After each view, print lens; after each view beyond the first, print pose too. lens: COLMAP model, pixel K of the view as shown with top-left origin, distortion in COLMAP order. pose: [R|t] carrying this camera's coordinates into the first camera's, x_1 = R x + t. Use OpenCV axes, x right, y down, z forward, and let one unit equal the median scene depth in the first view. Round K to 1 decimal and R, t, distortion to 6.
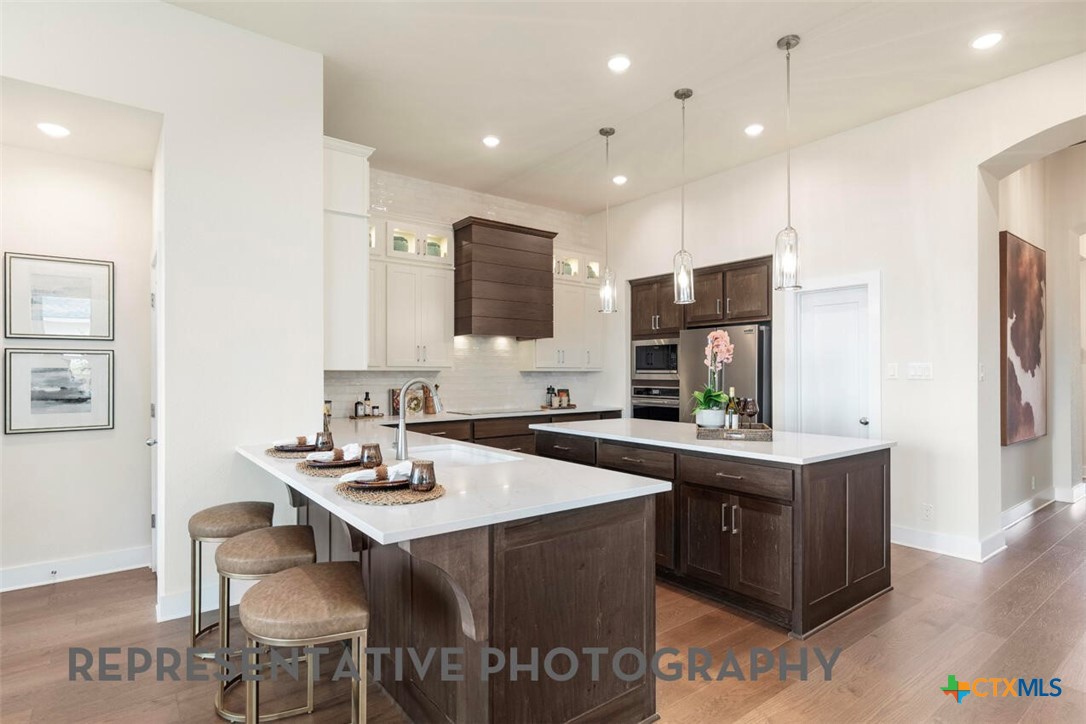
lens RADIAL K [[565.8, 0, 547.1], [0, 565.8, 363.5], [0, 0, 1]] dist [-0.001873, 0.000904]
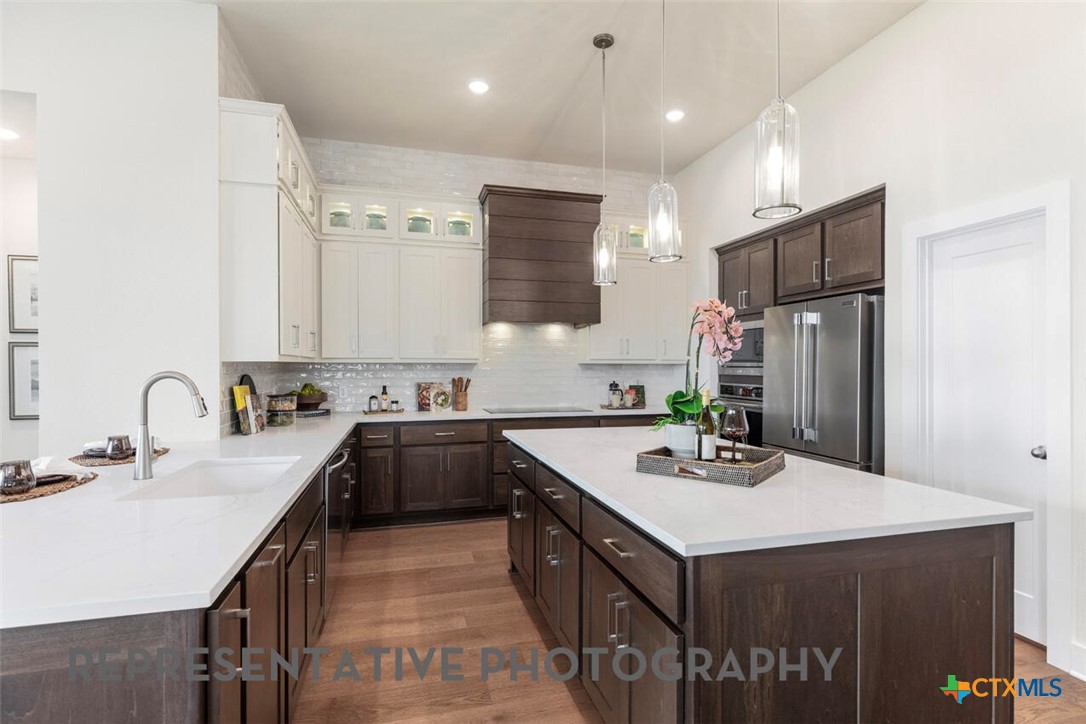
lens RADIAL K [[536.2, 0, 549.1], [0, 536.2, 365.6], [0, 0, 1]] dist [0.006368, -0.002102]
pose [[0.925554, 0.002471, -0.378606, 0.253976], [0.003861, 0.999865, 0.015966, 0.003618], [0.378595, -0.016239, 0.925420, 0.259445]]
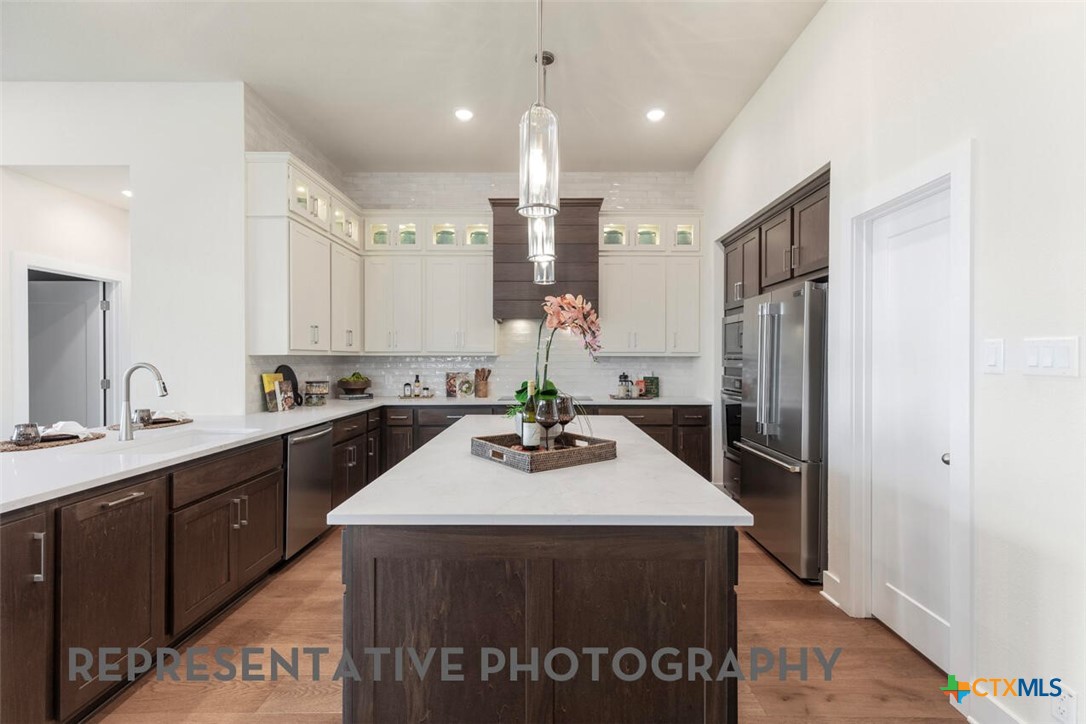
lens RADIAL K [[492.3, 0, 547.5], [0, 492.3, 357.9], [0, 0, 1]] dist [0.008764, 0.001029]
pose [[0.786356, 0.002514, -0.617768, 0.451354], [0.008440, 0.999855, 0.014813, 0.004407], [0.617715, -0.016862, 0.786221, 0.367198]]
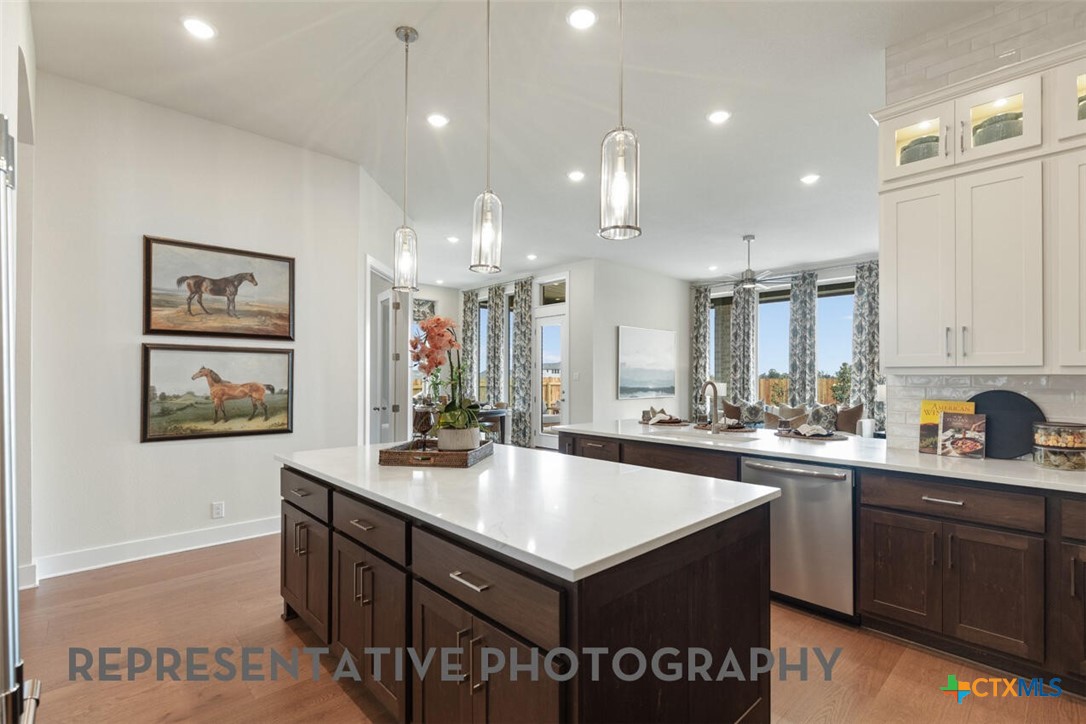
lens RADIAL K [[501.1, 0, 550.3], [0, 501.1, 366.9], [0, 0, 1]] dist [-0.005519, -0.000673]
pose [[-0.994607, -0.005107, -0.103592, 0.161616], [-0.001713, 0.999460, -0.032828, 0.016664], [0.103704, -0.032474, -0.994078, 1.116193]]
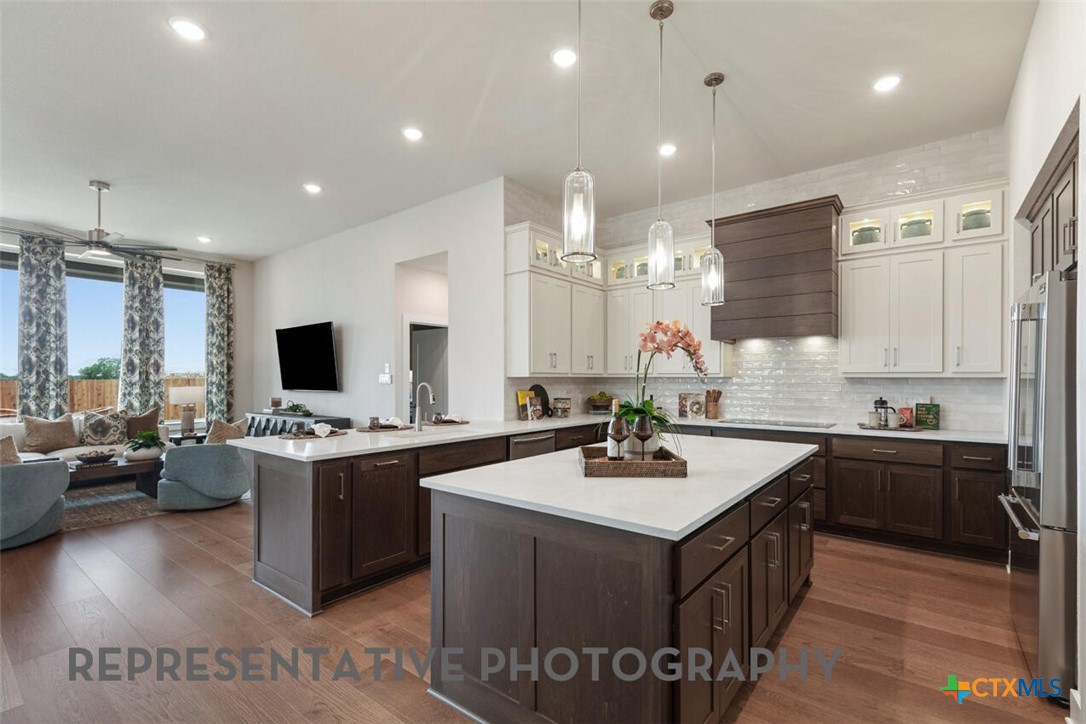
lens RADIAL K [[492.3, 0, 546.0], [0, 492.3, 379.3], [0, 0, 1]] dist [0.008764, 0.001029]
pose [[0.245366, 0.004394, -0.969420, 0.603092], [0.015241, 0.999849, 0.008390, 0.004639], [0.969311, -0.016833, 0.245262, 0.486987]]
